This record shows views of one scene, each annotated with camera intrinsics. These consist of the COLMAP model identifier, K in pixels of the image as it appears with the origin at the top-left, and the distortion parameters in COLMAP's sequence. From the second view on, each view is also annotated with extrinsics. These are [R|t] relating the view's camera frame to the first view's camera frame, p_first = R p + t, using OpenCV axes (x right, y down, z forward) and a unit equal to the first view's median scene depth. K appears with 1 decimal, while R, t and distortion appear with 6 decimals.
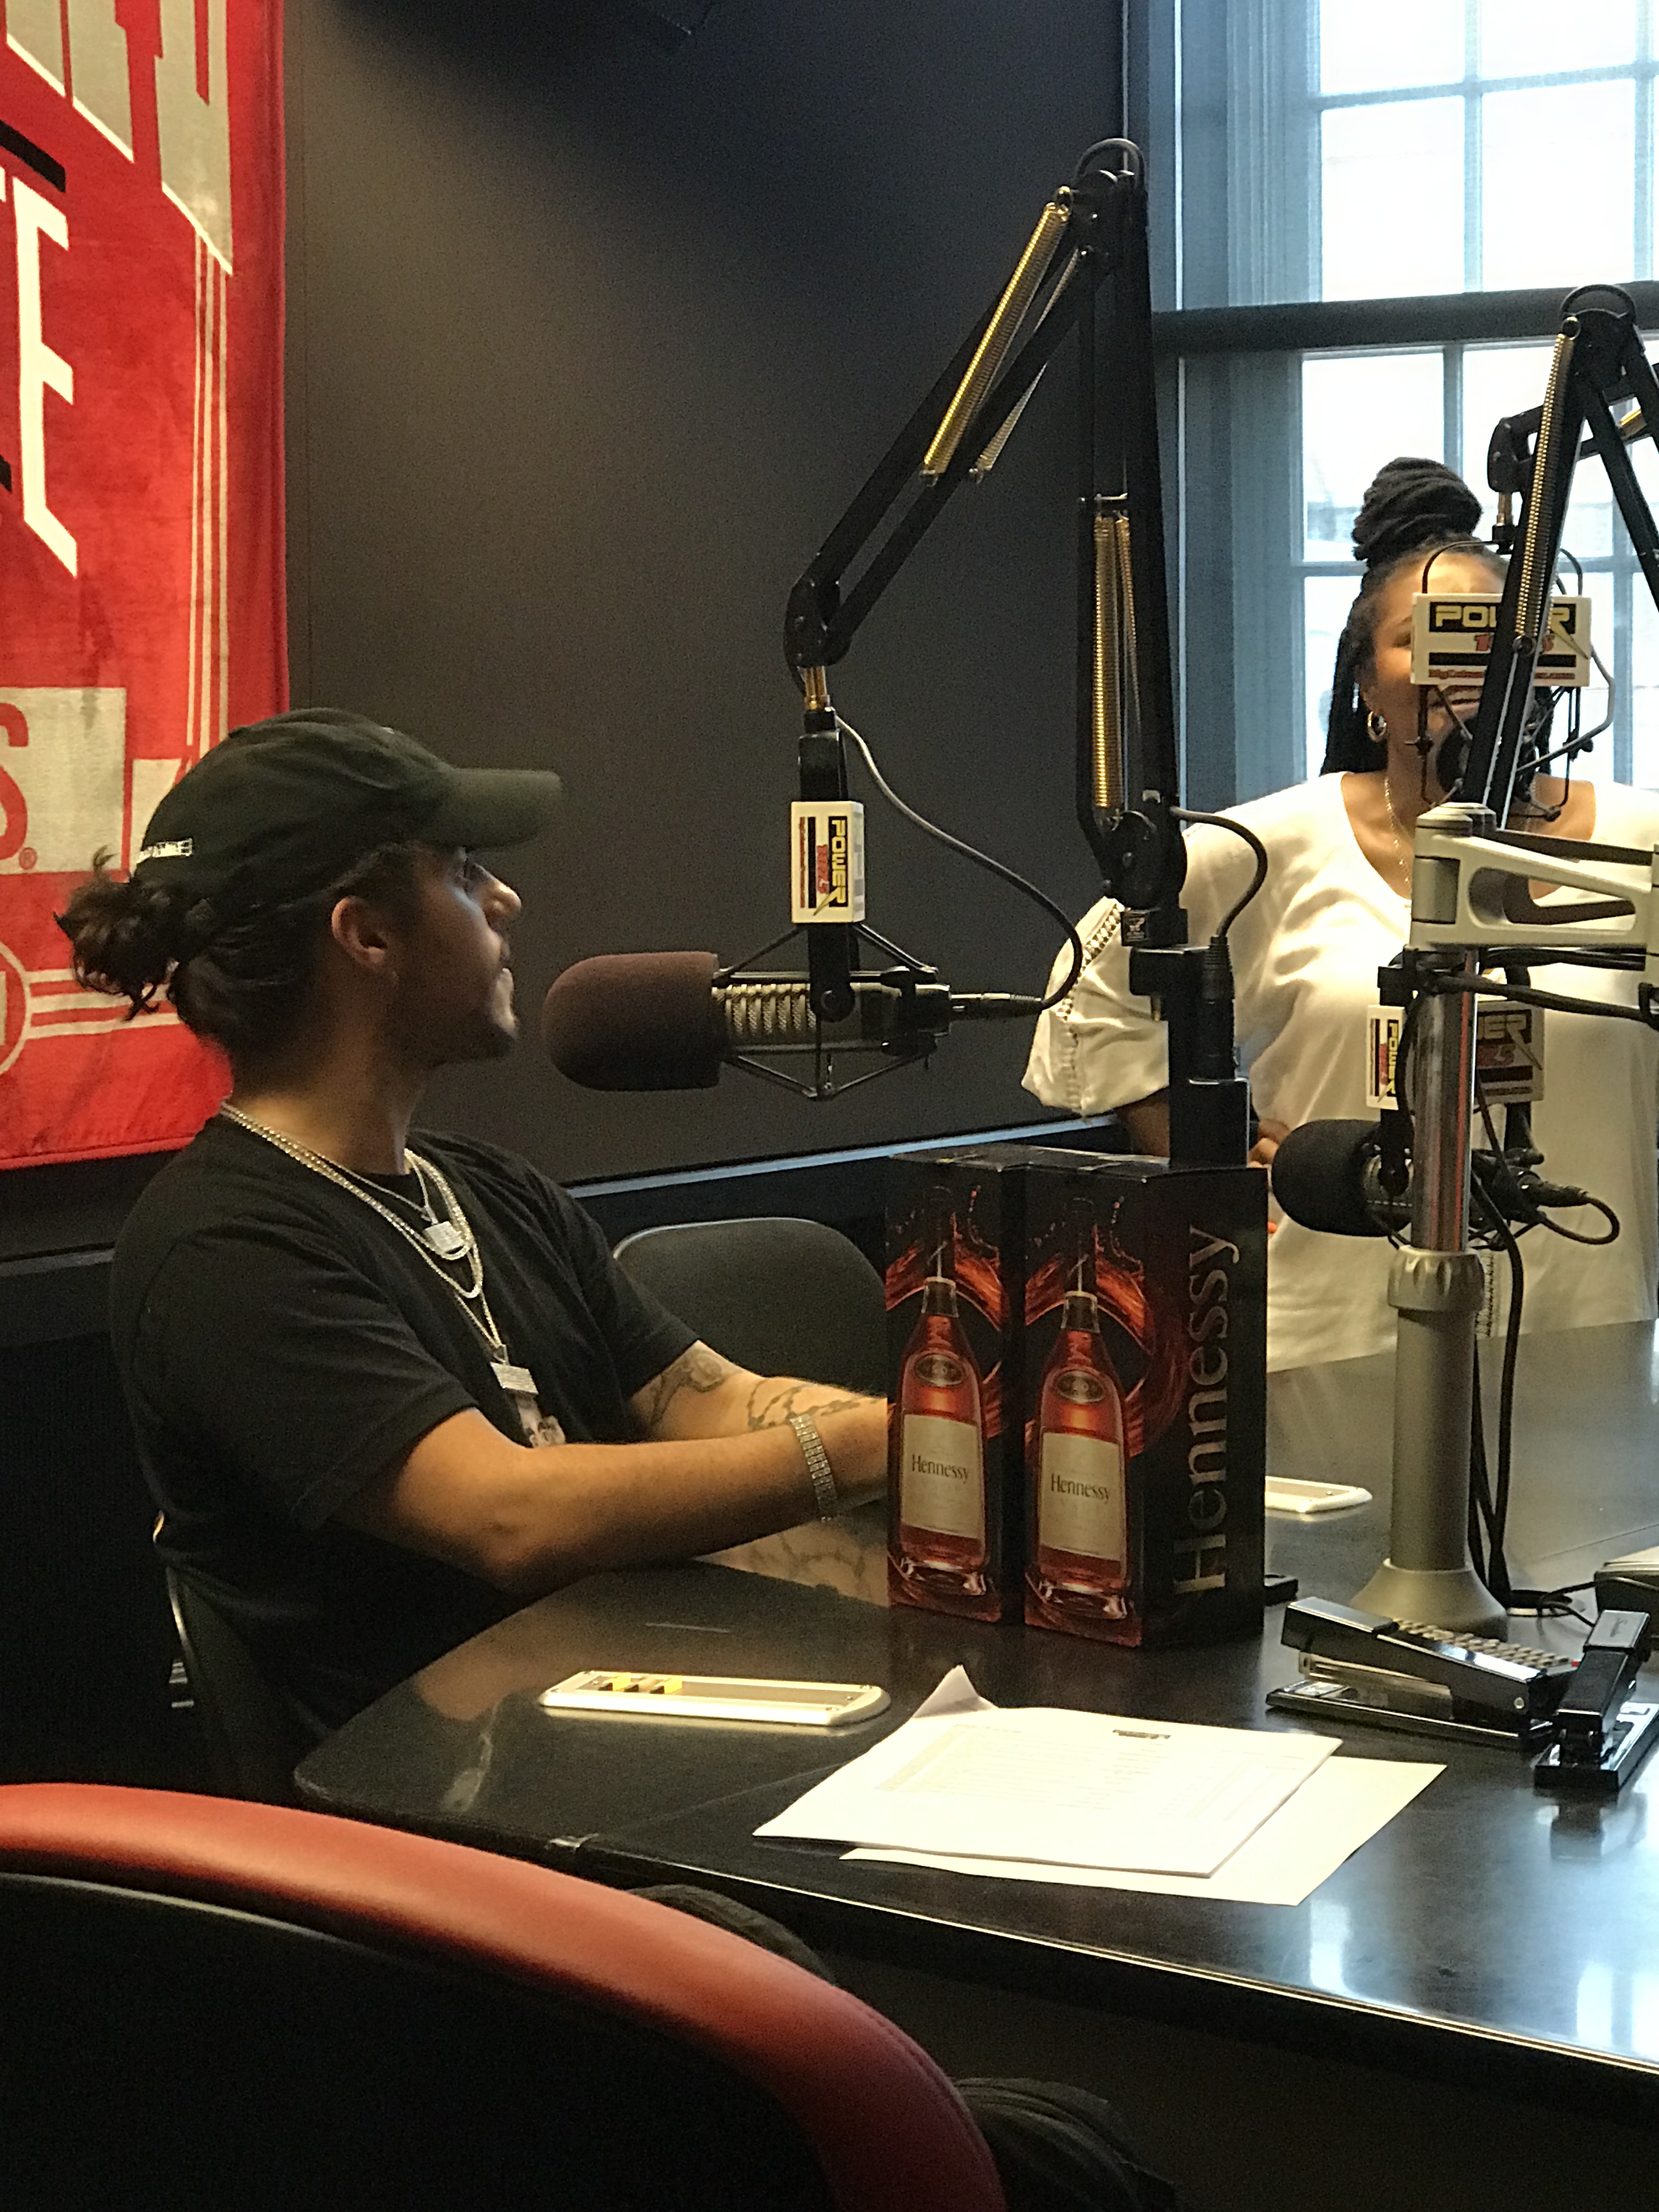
lens RADIAL K [[4626.3, 0, 828.6], [0, 4626.3, 1112.0], [0, 0, 1]] dist [-0.270345, 2.686435]
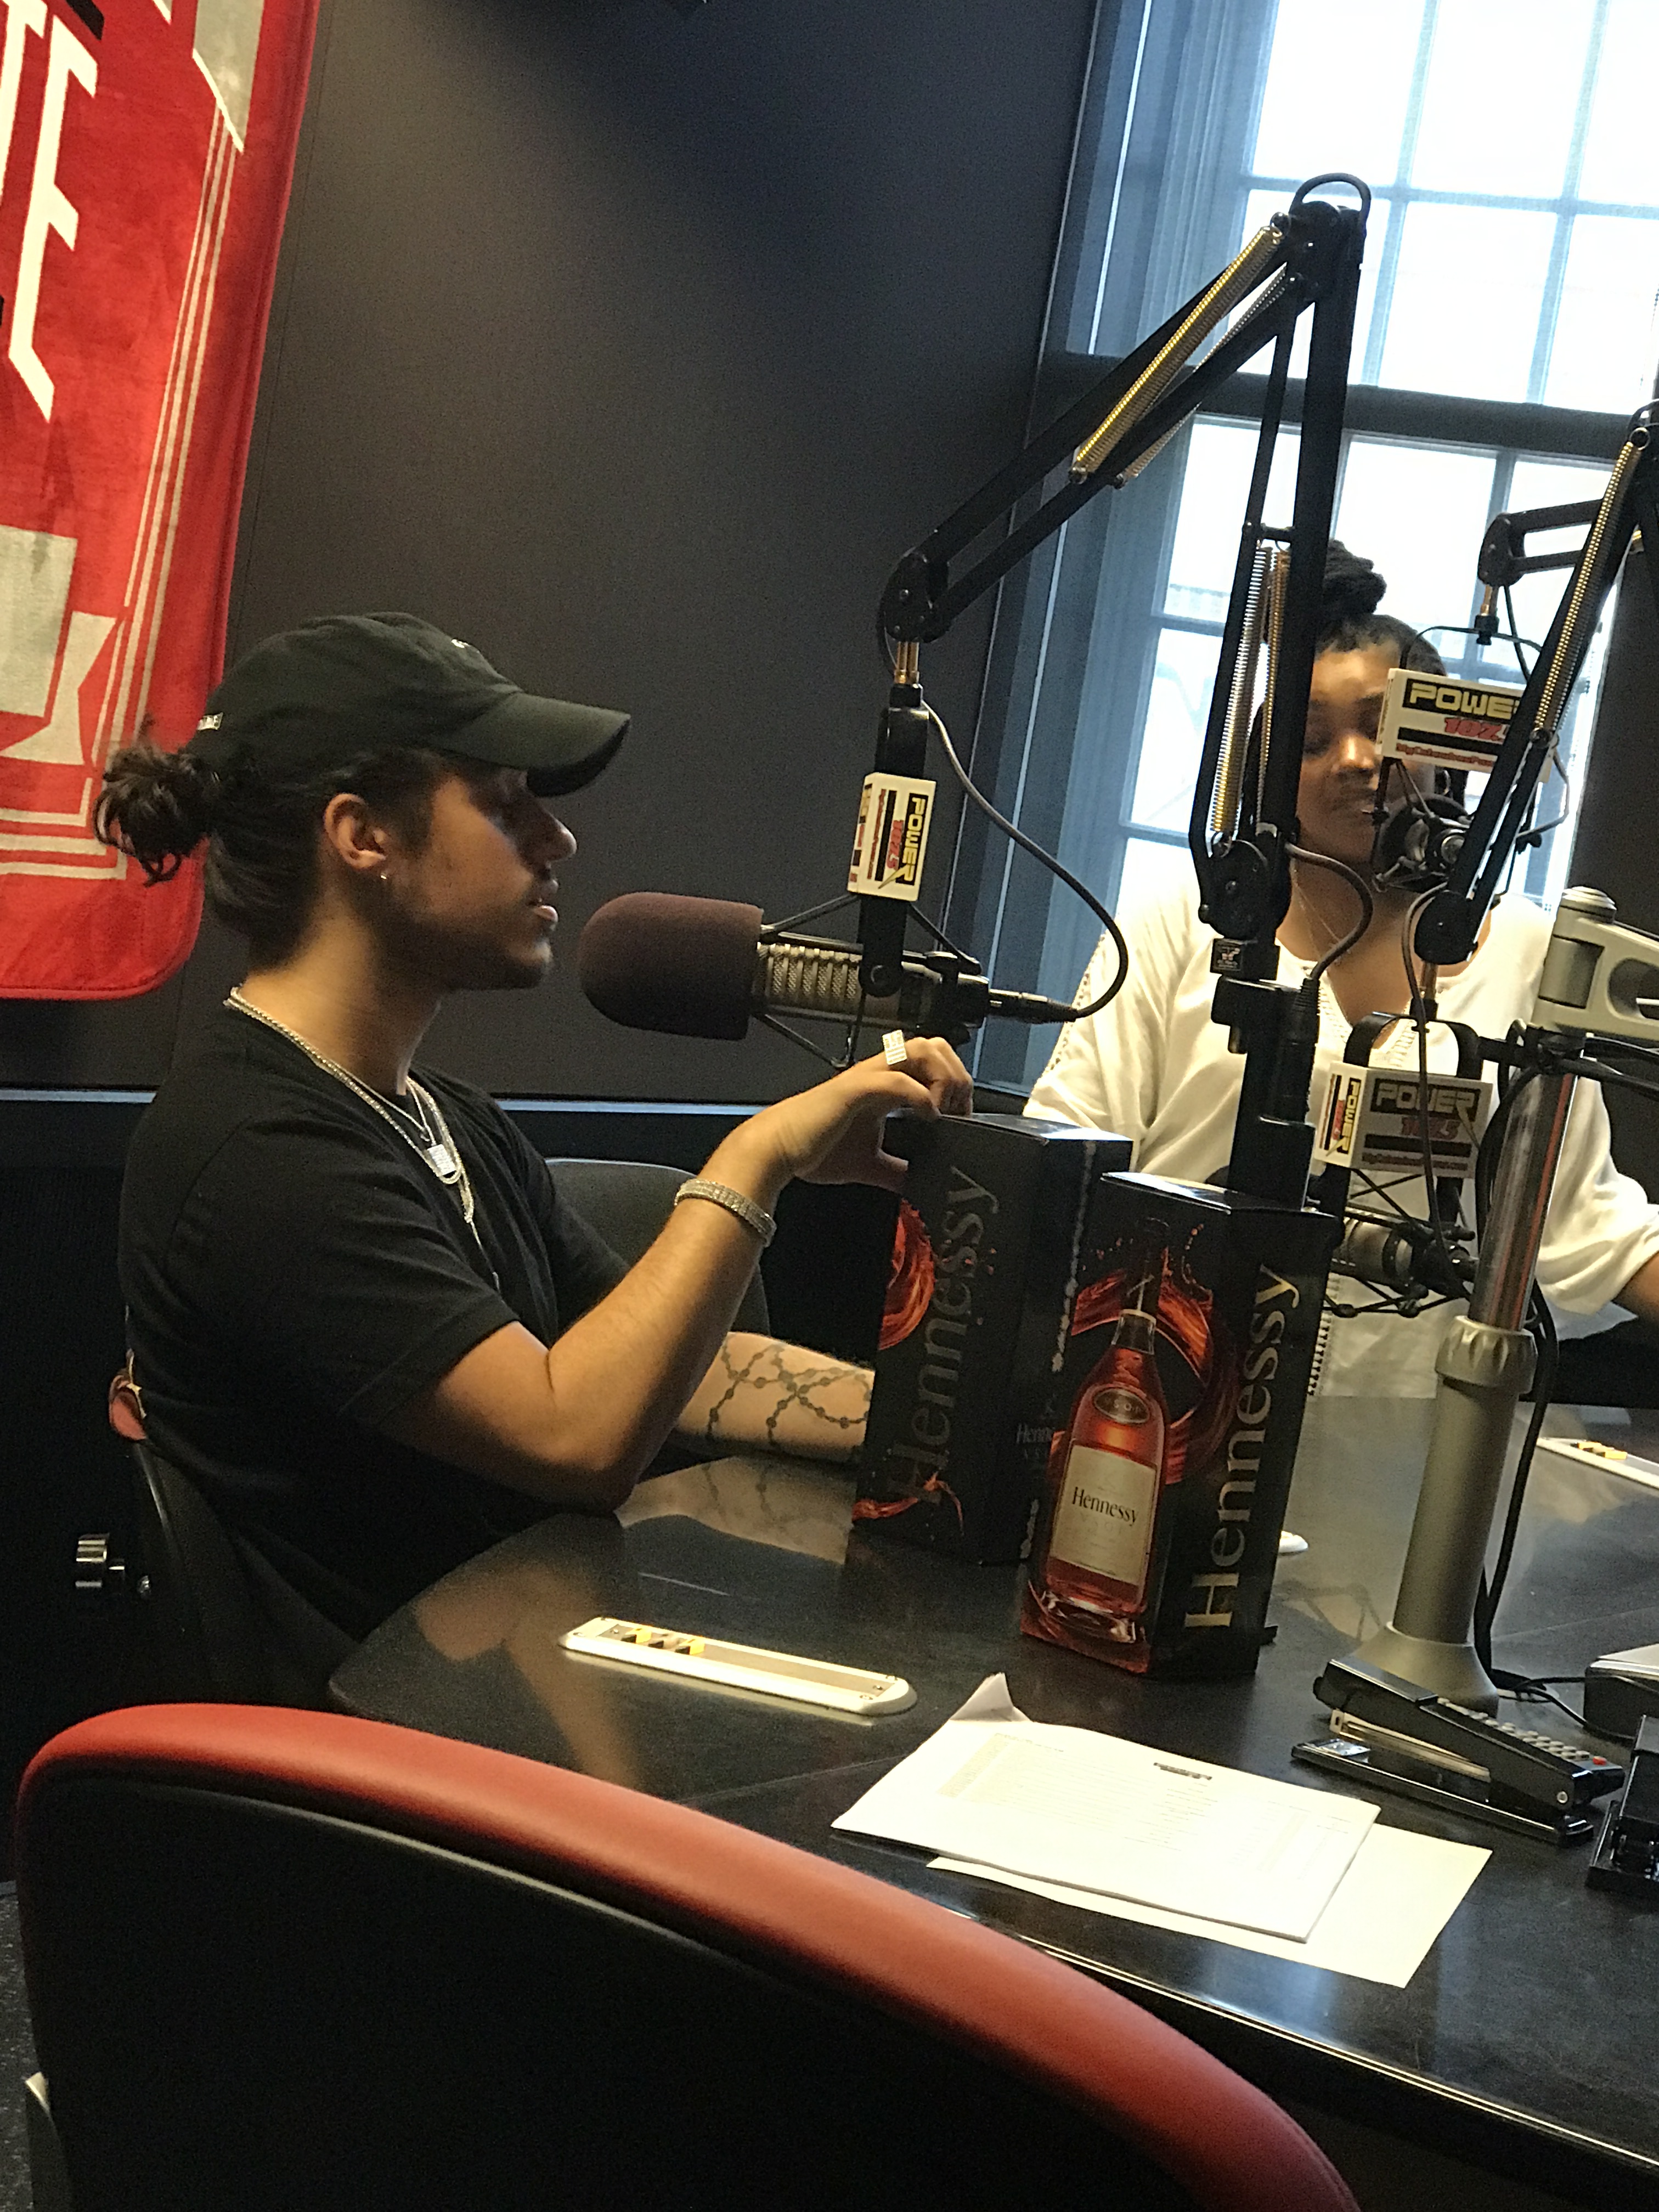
lens RADIAL K [[4330.0, 0, 829.5], [0, 4330.0, 1106.0], [0, 0, 1]] dist [-0.212867, 1.967296]
pose [[0.982763, 0.160755, 0.091290, -0.083150], [-0.161475, 0.986877, 0.000505, 0.004527], [-0.090011, -0.015237, 0.995824, 0.065520]]
